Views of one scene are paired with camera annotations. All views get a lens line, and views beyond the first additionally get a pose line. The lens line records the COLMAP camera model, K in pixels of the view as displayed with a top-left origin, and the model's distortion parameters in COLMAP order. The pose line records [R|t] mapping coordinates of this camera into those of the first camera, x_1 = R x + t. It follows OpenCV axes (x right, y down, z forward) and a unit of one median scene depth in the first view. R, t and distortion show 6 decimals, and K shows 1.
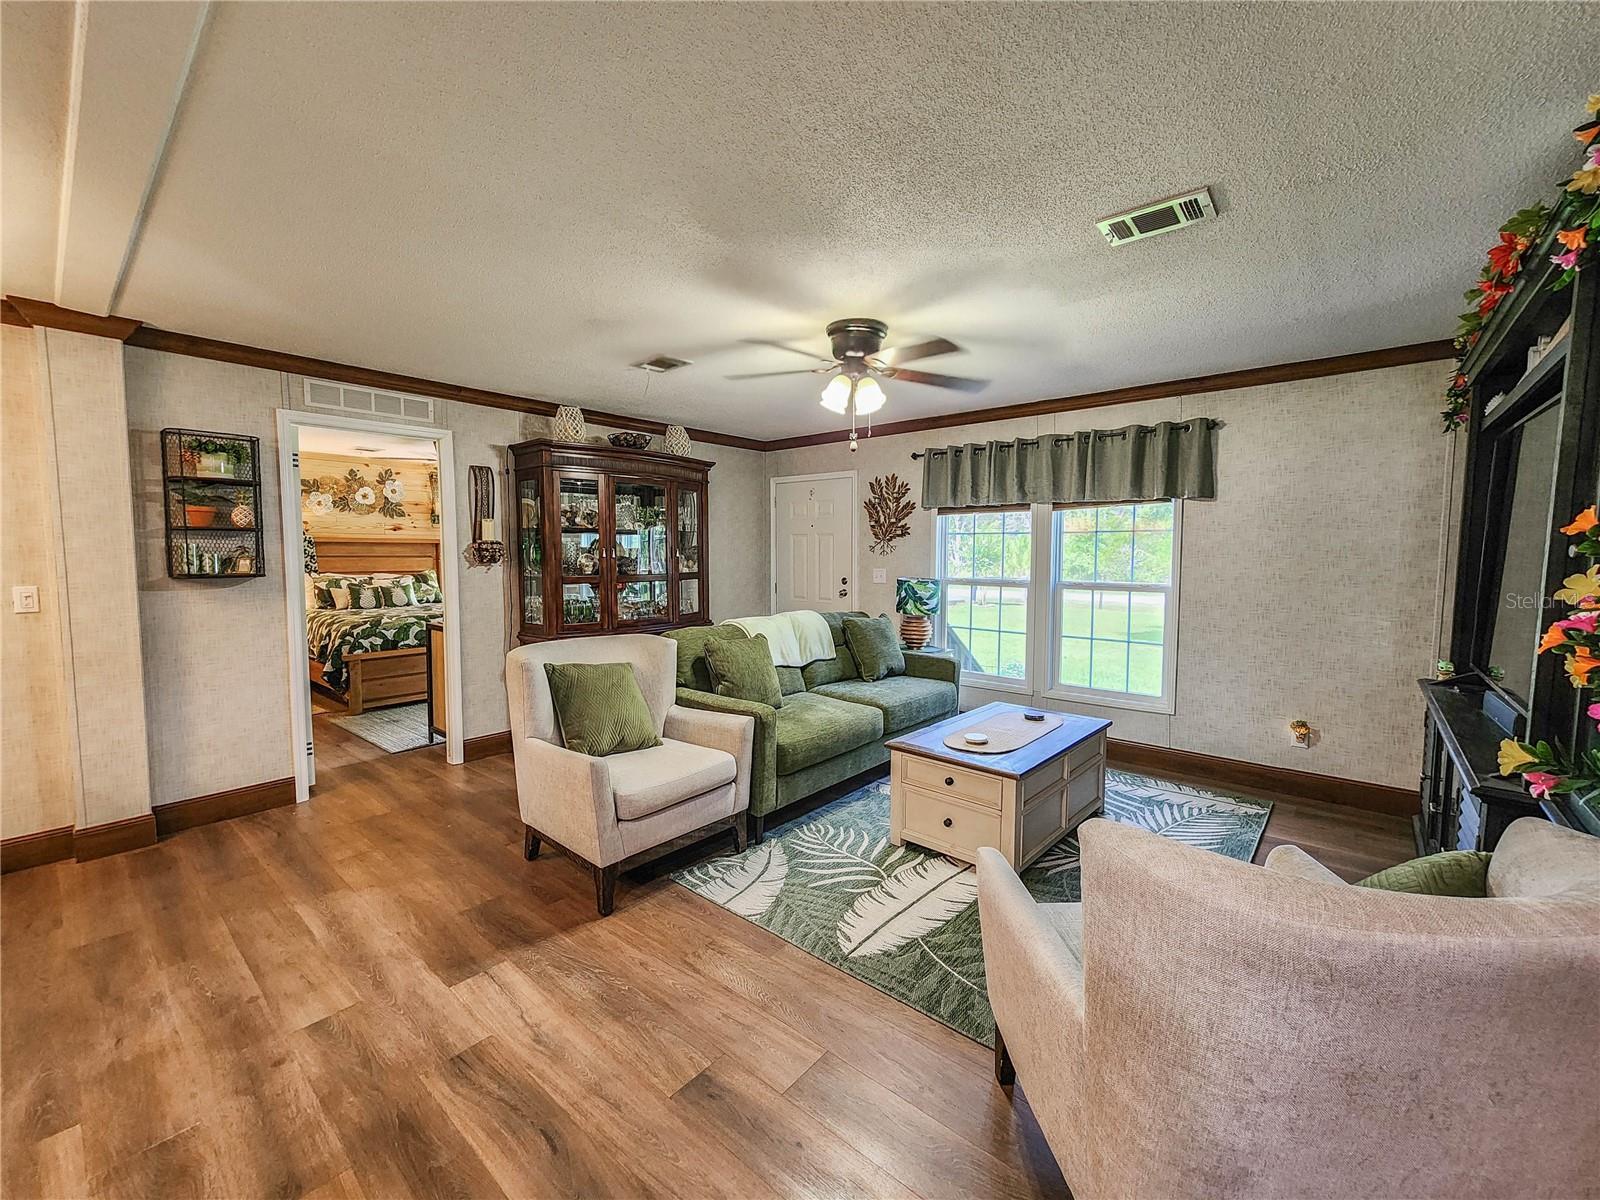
lens RADIAL K [[650.7, 0, 801.7], [0, 650.7, 597.0], [0, 0, 1]] dist [0.002544, 0.000039]
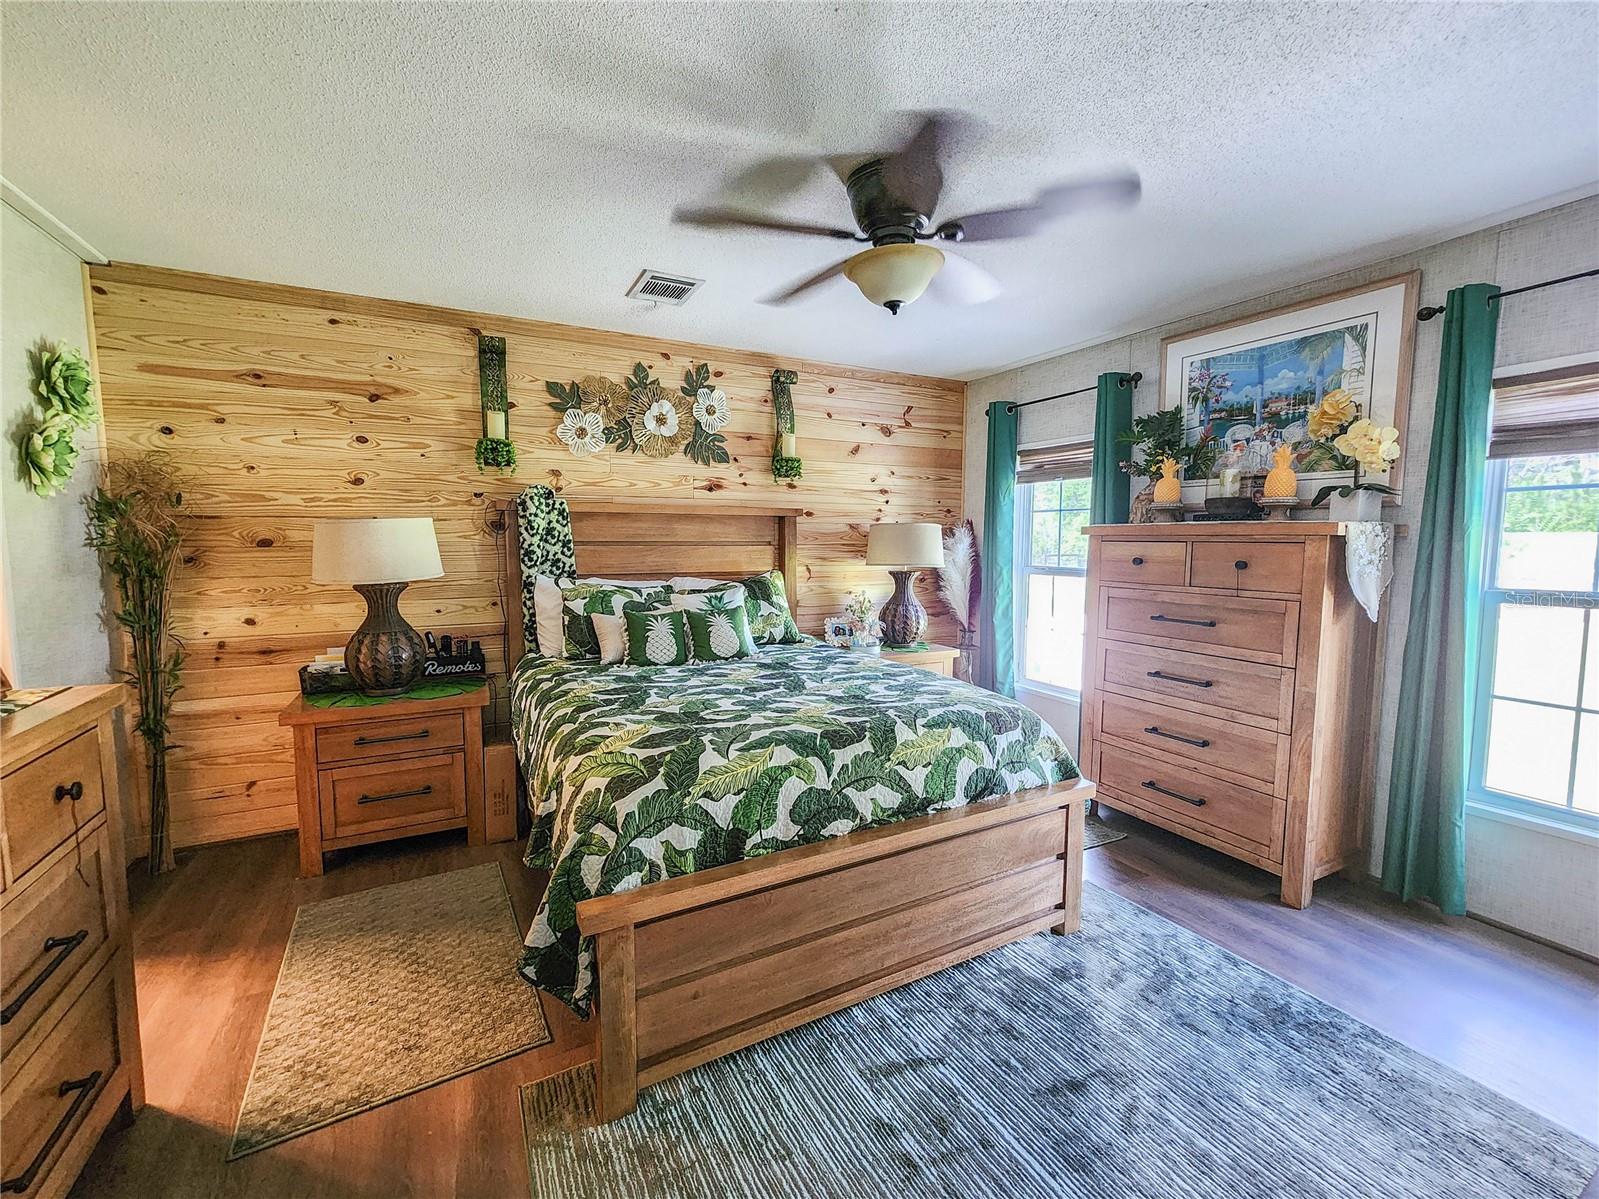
lens RADIAL K [[650.3, 0, 800.2], [0, 650.3, 593.9], [0, 0, 1]] dist [0.002544, 0.000039]
pose [[0.929298, 0.033914, -0.367772, -0.411335], [-0.026729, 0.999340, 0.024615, -0.040799], [0.368363, -0.013044, 0.929590, 0.616026]]
